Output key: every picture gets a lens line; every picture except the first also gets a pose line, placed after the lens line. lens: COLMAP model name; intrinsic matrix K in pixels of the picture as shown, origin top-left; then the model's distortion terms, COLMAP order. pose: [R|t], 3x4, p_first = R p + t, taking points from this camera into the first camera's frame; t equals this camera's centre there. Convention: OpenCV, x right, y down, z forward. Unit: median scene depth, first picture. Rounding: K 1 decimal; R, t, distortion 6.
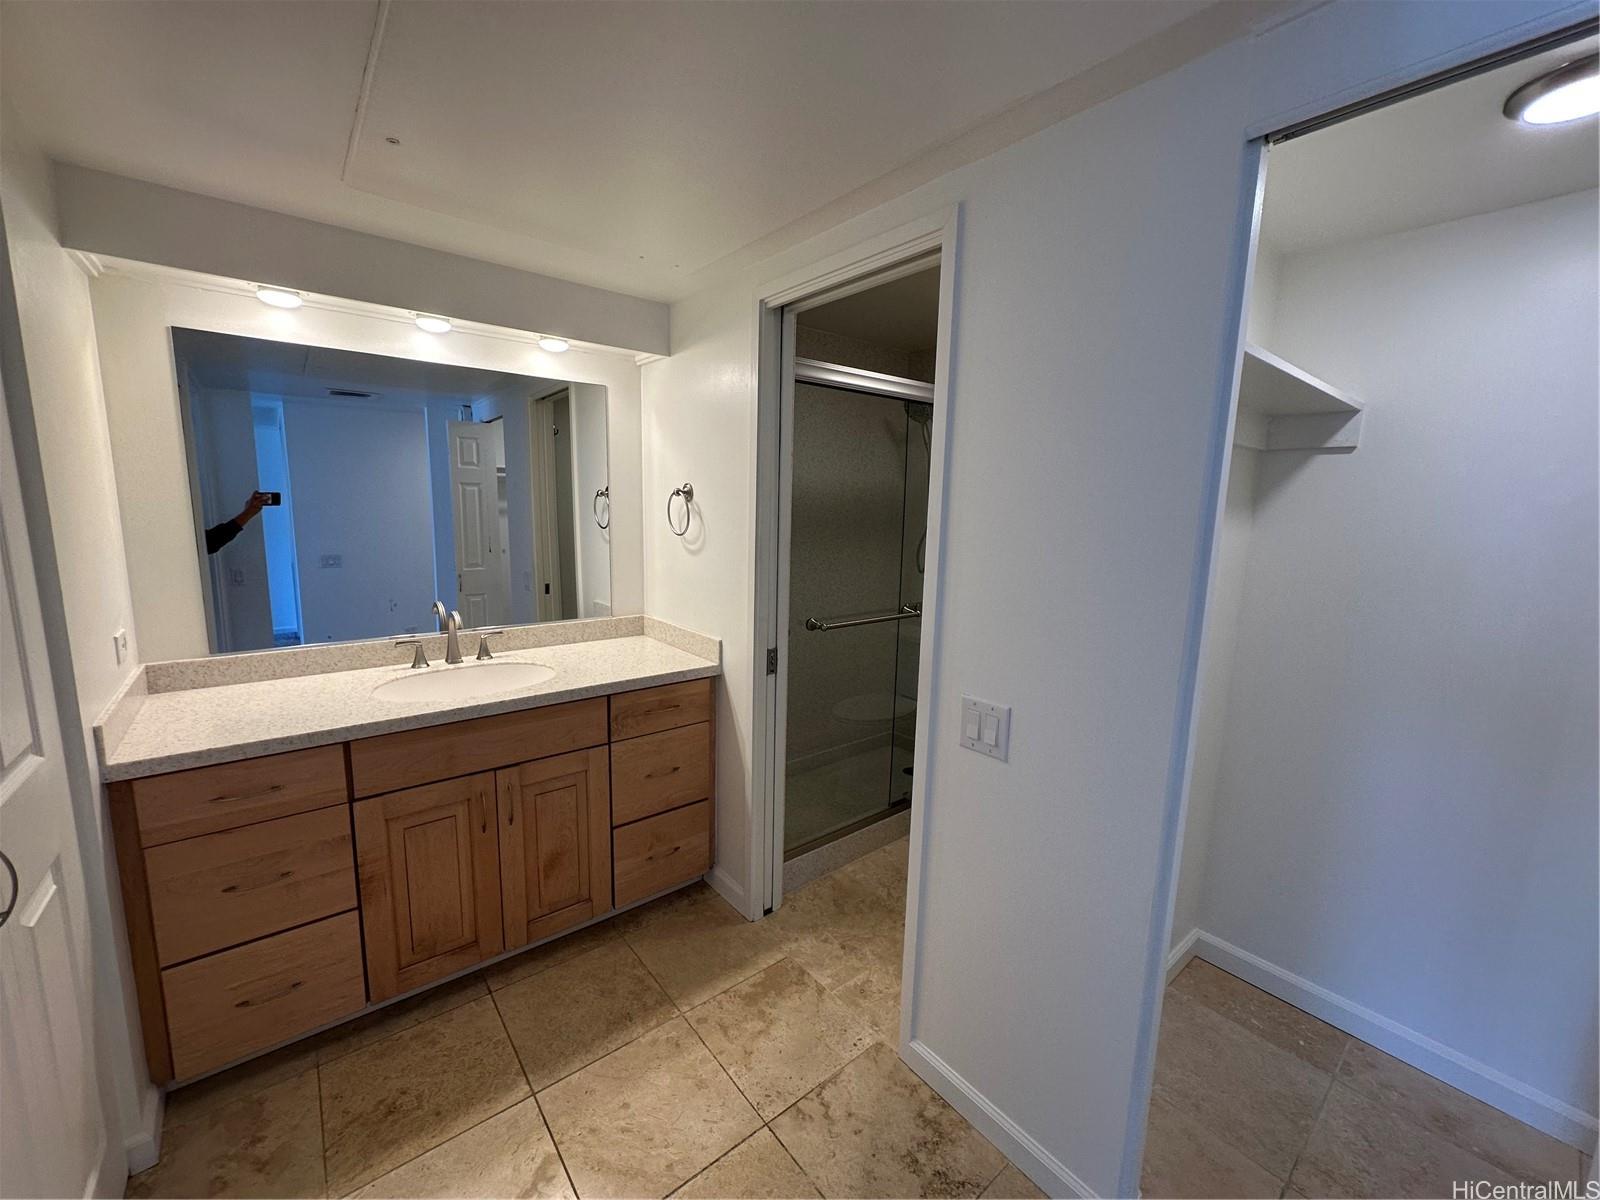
lens RADIAL K [[636.5, 0, 800.4], [0, 636.5, 598.8], [0, 0, 1]] dist [0.001555, -0.000413]
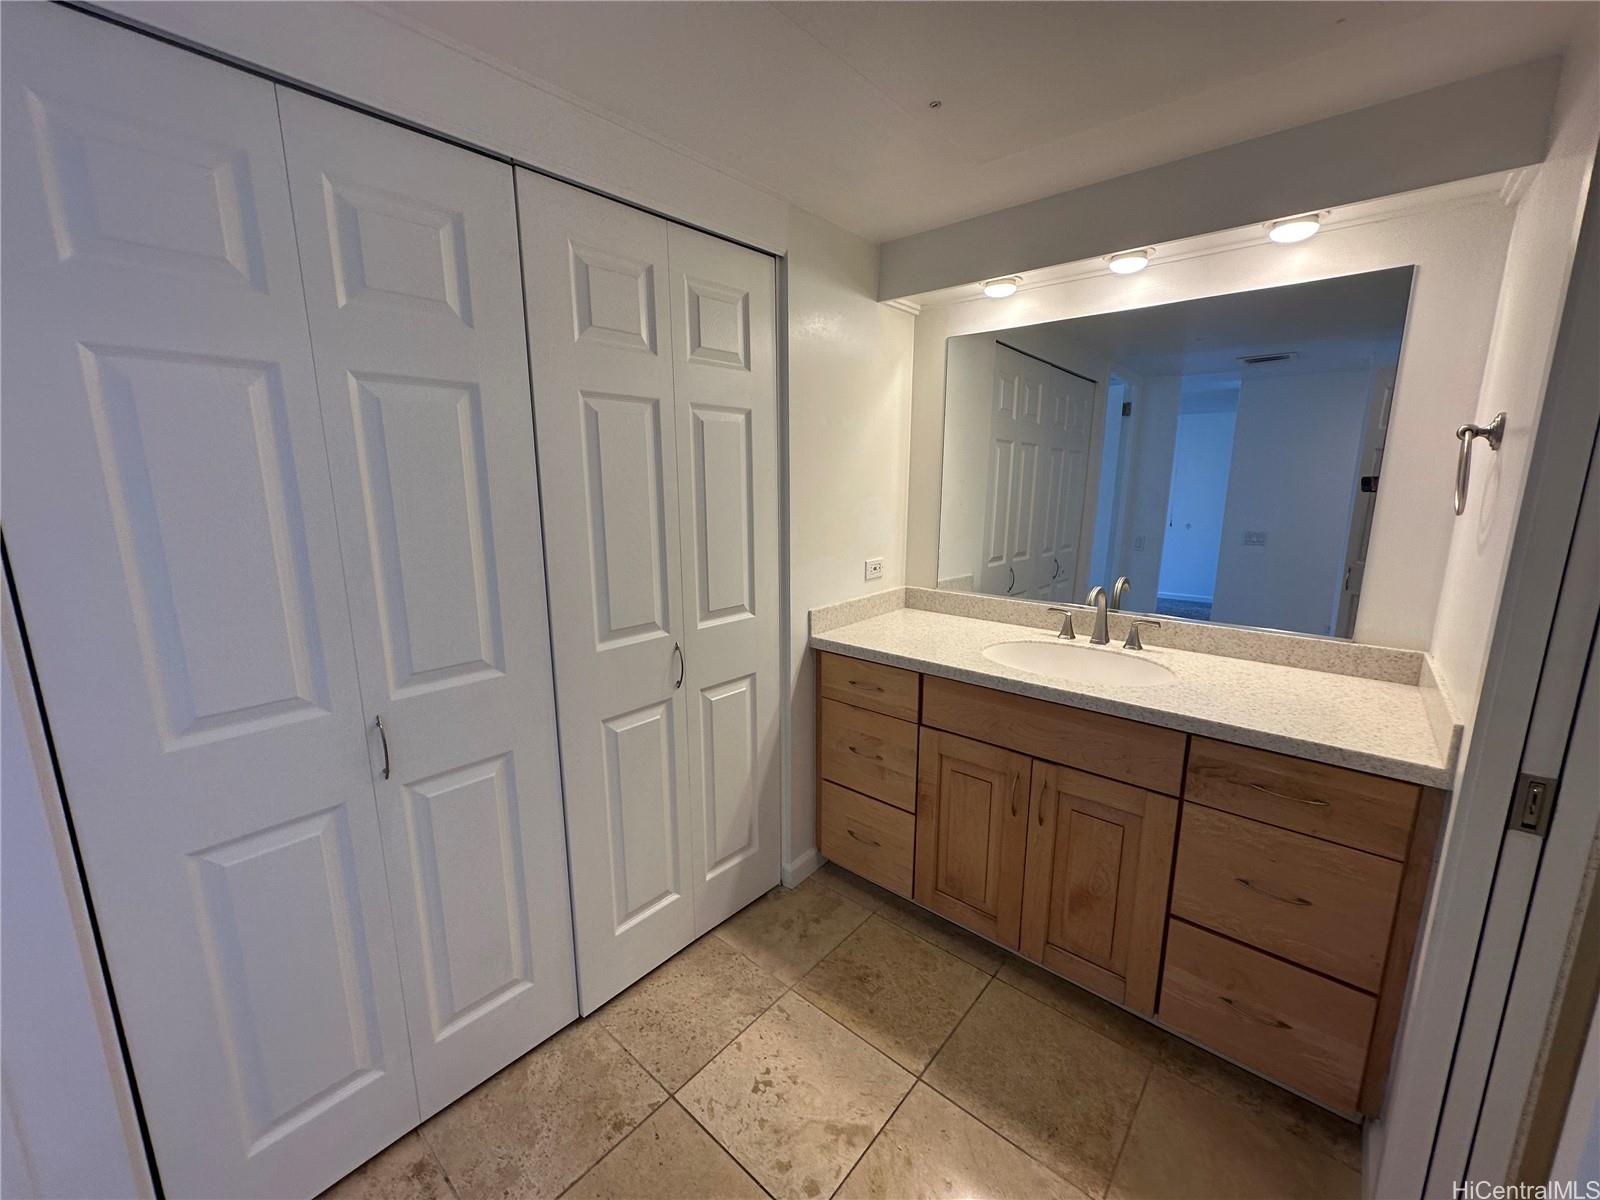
lens RADIAL K [[636.5, 0, 800.5], [0, 636.5, 601.6], [0, 0, 1]] dist [0.001555, -0.000413]
pose [[0.172852, 0.166676, -0.970743, 0.314994], [-0.141342, 0.979575, 0.143025, -0.034174], [0.974754, 0.112484, 0.192879, 0.483867]]
